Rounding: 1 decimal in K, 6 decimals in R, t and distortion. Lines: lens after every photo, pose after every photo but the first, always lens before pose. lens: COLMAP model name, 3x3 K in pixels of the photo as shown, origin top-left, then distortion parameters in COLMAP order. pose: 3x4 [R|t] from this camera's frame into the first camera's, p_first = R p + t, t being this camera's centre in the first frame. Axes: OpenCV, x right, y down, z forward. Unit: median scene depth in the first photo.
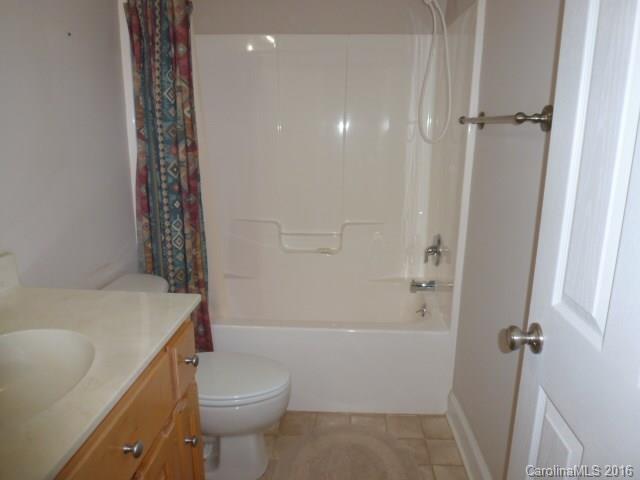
lens RADIAL K [[460.5, 0, 321.0], [0, 460.5, 238.7], [0, 0, 1]] dist [-0.067873, 0.024347]
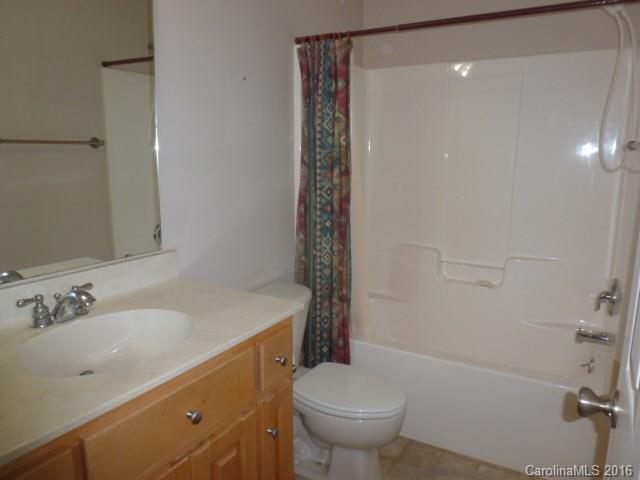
lens RADIAL K [[460.5, 0, 324.2], [0, 460.5, 239.6], [0, 0, 1]] dist [-0.067873, 0.024347]
pose [[0.887443, 0.077577, -0.454341, 0.182005], [-0.102502, 0.994267, -0.030445, -0.002244], [0.449375, 0.073589, 0.890307, 0.014395]]
